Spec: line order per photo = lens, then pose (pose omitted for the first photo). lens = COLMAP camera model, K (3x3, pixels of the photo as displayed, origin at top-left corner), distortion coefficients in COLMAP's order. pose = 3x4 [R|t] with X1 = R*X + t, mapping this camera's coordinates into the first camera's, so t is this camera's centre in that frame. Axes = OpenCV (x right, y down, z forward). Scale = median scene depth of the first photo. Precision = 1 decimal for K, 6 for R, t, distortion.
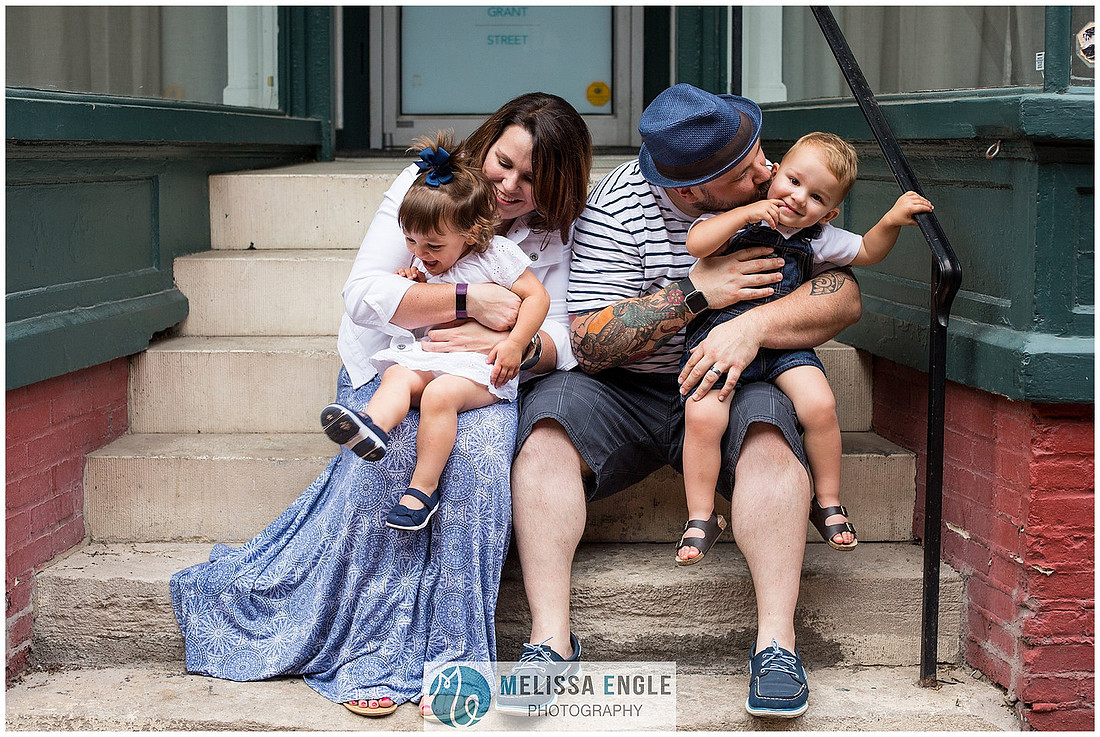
lens RADIAL K [[1634.8, 0, 547.4], [0, 1634.8, 366.3], [0, 0, 1]] dist [-0.114928, 0.000000]
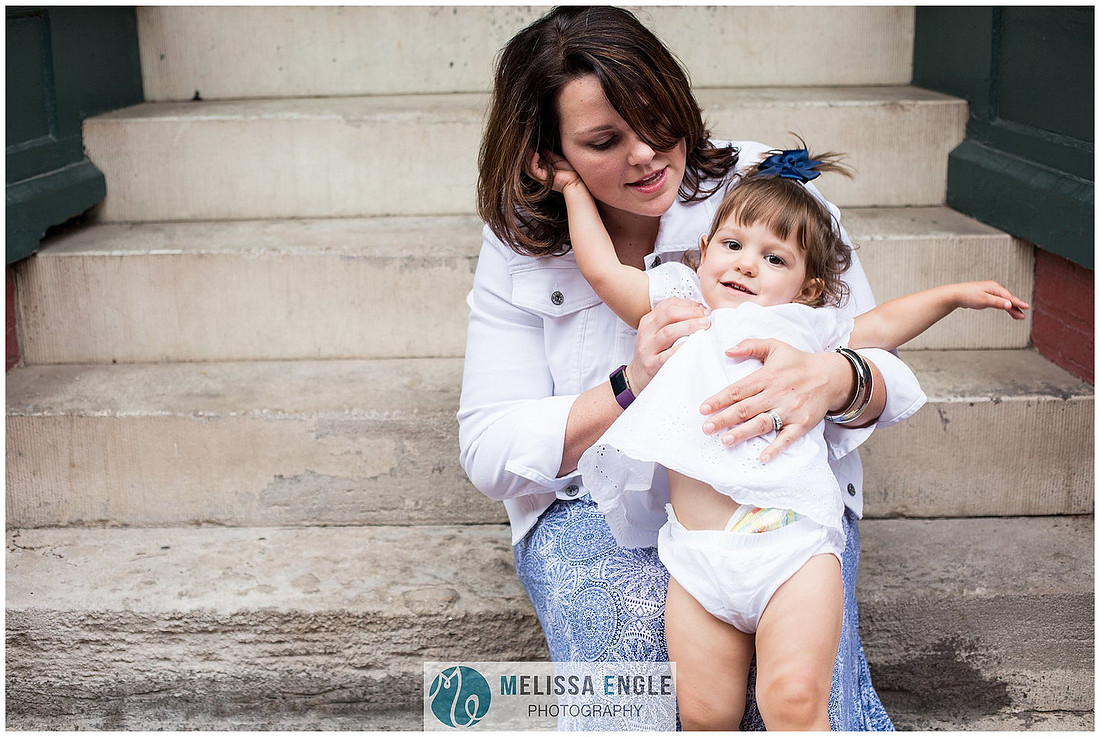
lens RADIAL K [[1634.8, 0, 551.4], [0, 1634.8, 374.9], [0, 0, 1]] dist [-0.114928, 0.000000]
pose [[0.999490, -0.014936, -0.028228, 0.004813], [0.018373, 0.991897, 0.125712, -0.038131], [0.026122, -0.126166, 0.991665, 0.243281]]
